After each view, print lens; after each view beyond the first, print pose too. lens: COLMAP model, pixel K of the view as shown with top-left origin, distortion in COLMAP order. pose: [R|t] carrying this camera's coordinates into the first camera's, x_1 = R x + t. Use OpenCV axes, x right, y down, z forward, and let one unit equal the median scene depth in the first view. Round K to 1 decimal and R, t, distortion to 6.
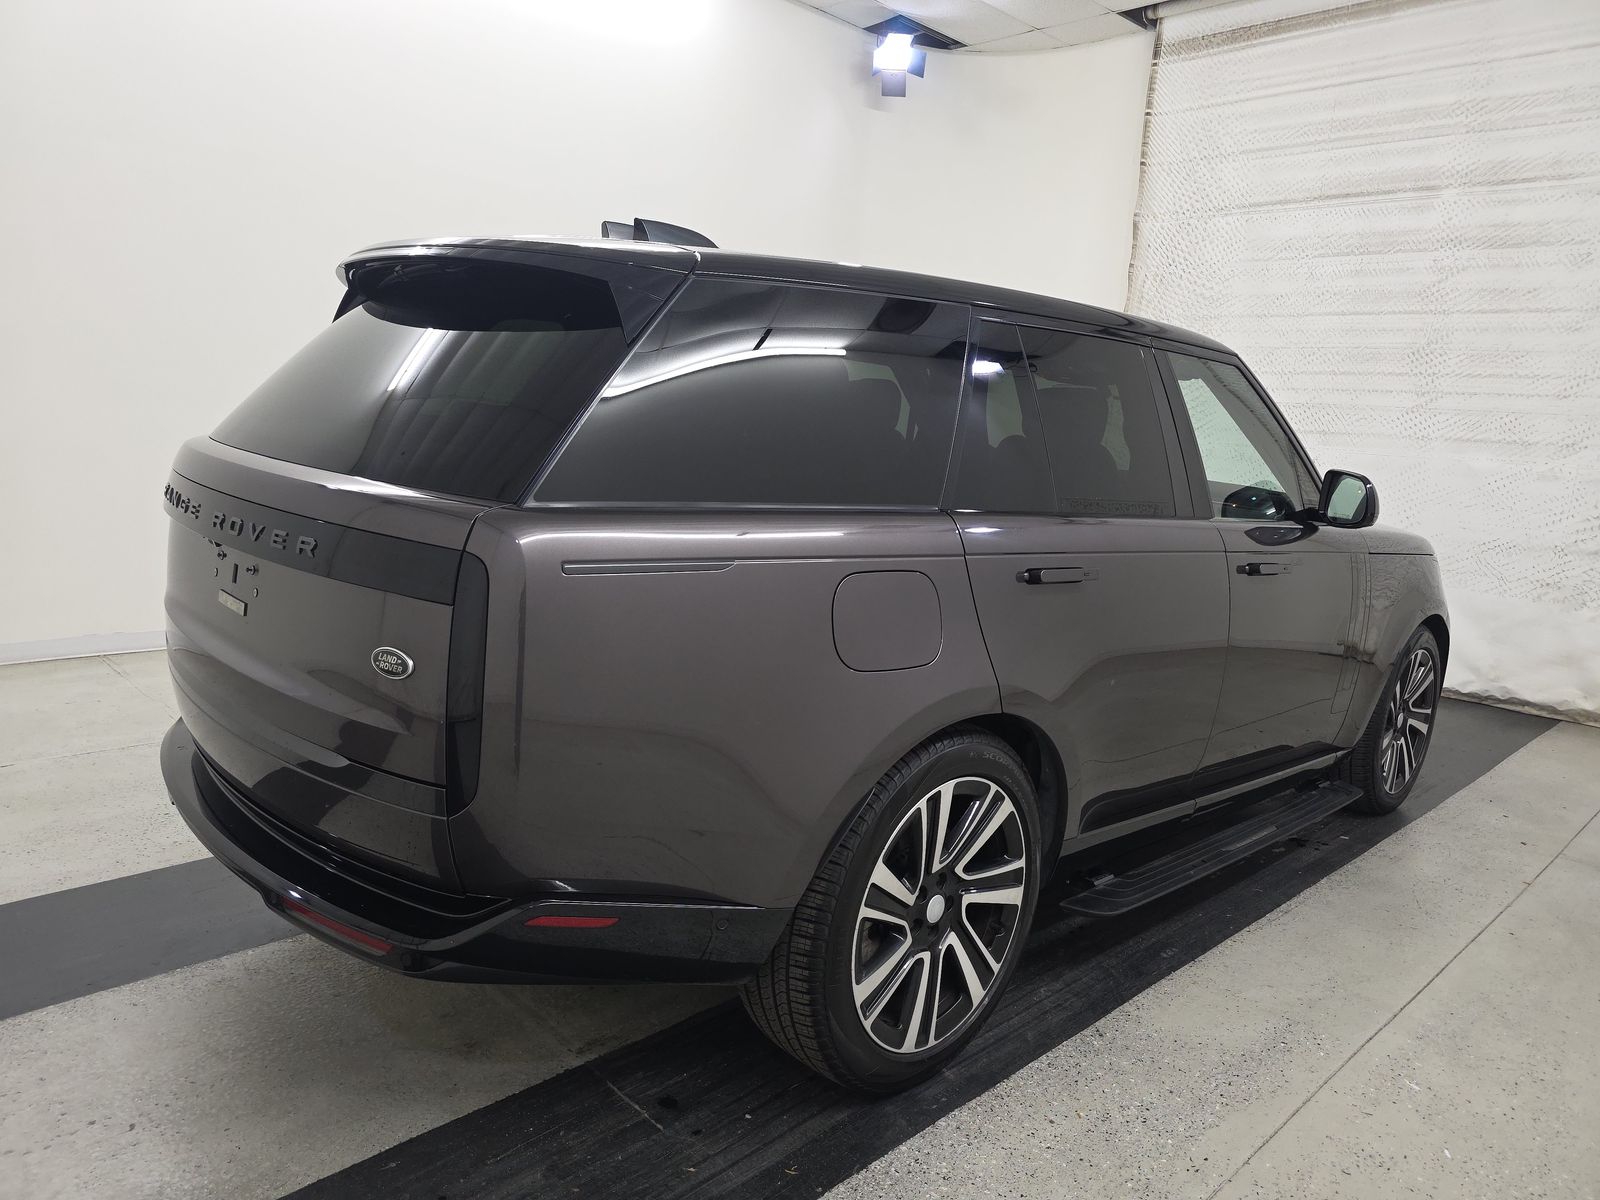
lens RADIAL K [[1066.7, 0, 807.5], [0, 1066.7, 608.4], [0, 0, 1]] dist [0.028095, -0.026149]
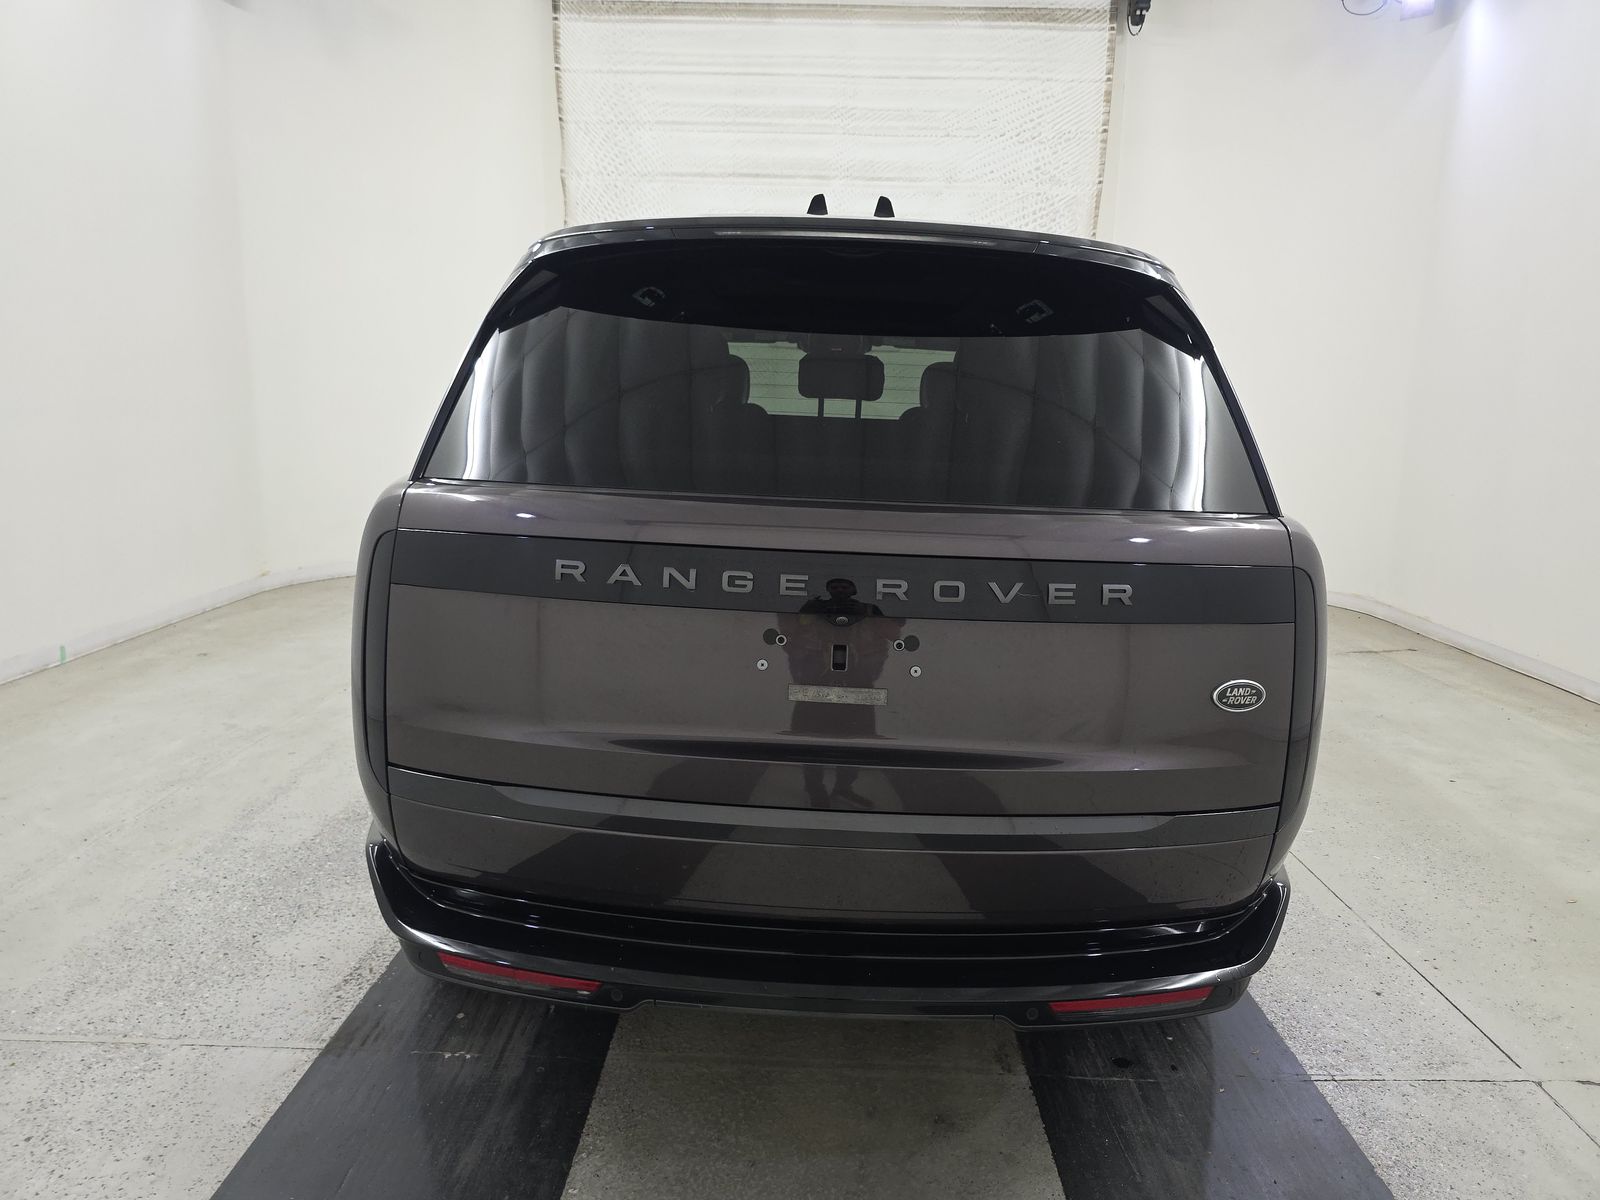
lens RADIAL K [[1066.7, 0, 805.1], [0, 1066.7, 606.0], [0, 0, 1]] dist [0.028095, -0.026149]
pose [[0.709269, -0.182882, 0.680803, -0.334104], [0.149094, 0.982832, 0.108687, -0.048709], [-0.688991, 0.024415, 0.724358, 0.147083]]
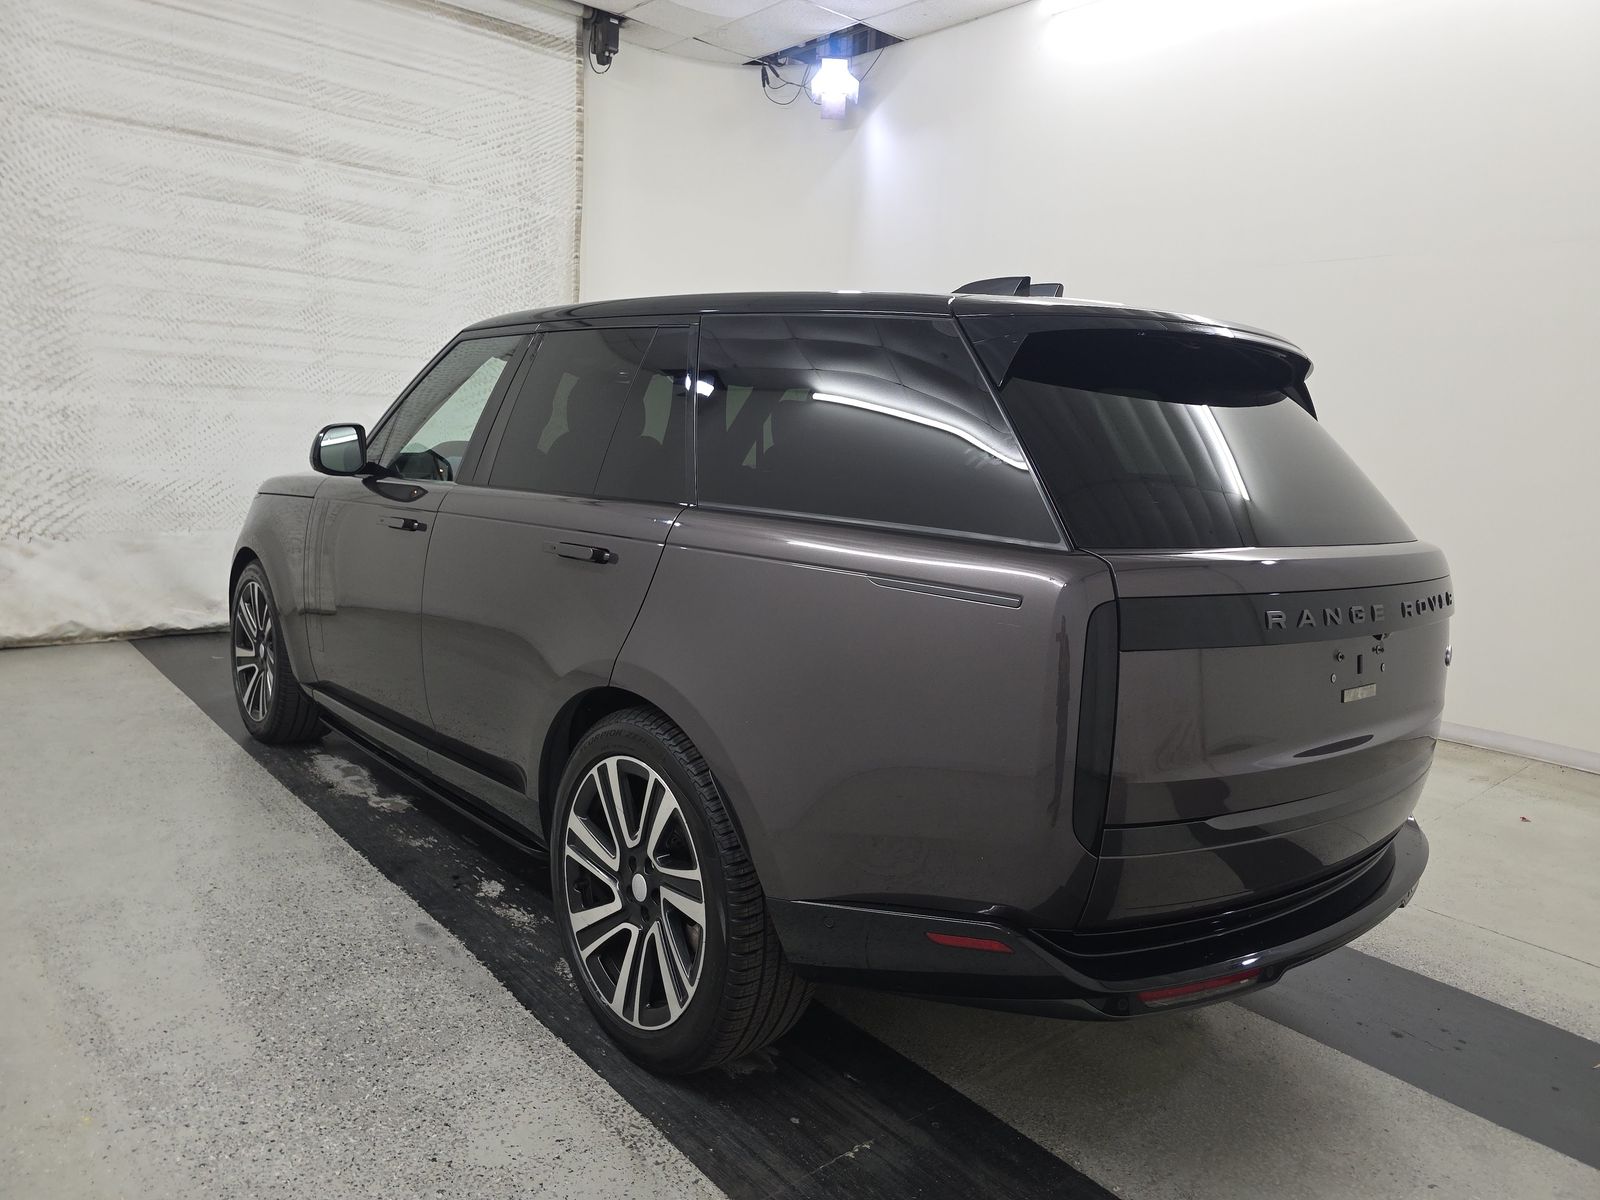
lens RADIAL K [[1066.7, 0, 803.0], [0, 1066.7, 598.2], [0, 0, 1]] dist [0.028095, -0.026149]
pose [[0.069499, -0.218755, 0.973302, -0.485207], [0.133683, 0.968903, 0.208220, -0.117498], [-0.988584, 0.115643, 0.096582, 0.442796]]
